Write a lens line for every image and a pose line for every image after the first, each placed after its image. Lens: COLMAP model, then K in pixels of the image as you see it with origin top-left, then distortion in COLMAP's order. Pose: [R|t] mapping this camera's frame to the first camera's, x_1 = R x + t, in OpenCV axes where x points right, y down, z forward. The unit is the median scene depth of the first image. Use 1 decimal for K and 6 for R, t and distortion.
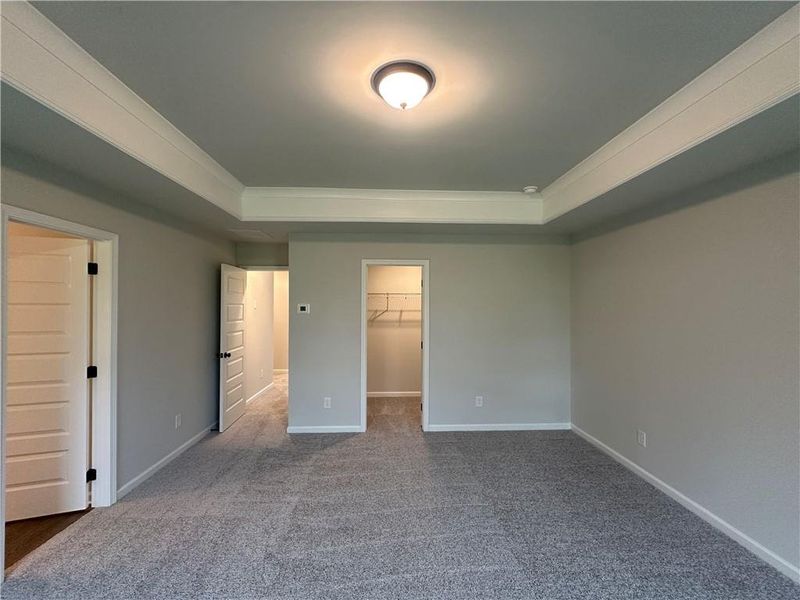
lens RADIAL K [[339.3, 0, 398.4], [0, 339.3, 302.5], [0, 0, 1]] dist [-0.001261, -0.000009]
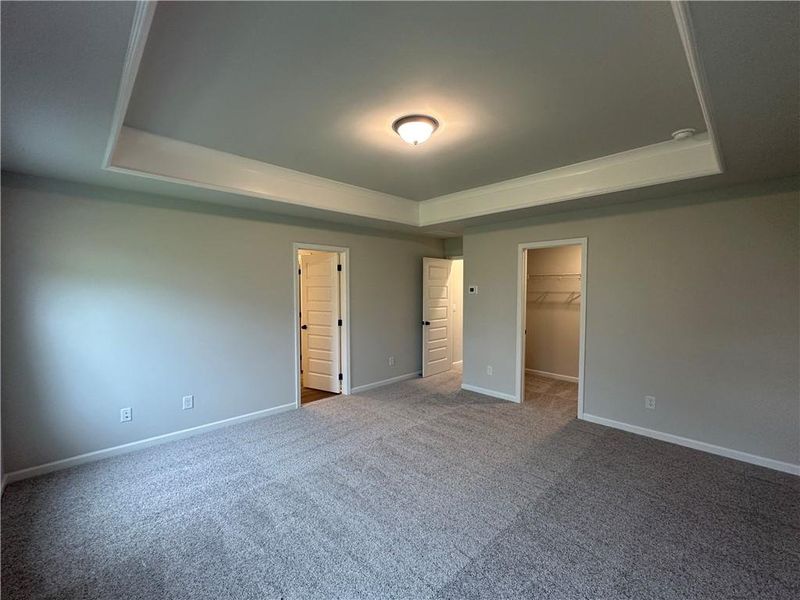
lens RADIAL K [[339.3, 0, 398.4], [0, 339.3, 302.5], [0, 0, 1]] dist [-0.001261, -0.000009]
pose [[0.659749, 0.029693, -0.750899, 0.472289], [0.009114, 0.998829, 0.047505, 0.003472], [0.751431, -0.038185, 0.658706, 0.001665]]
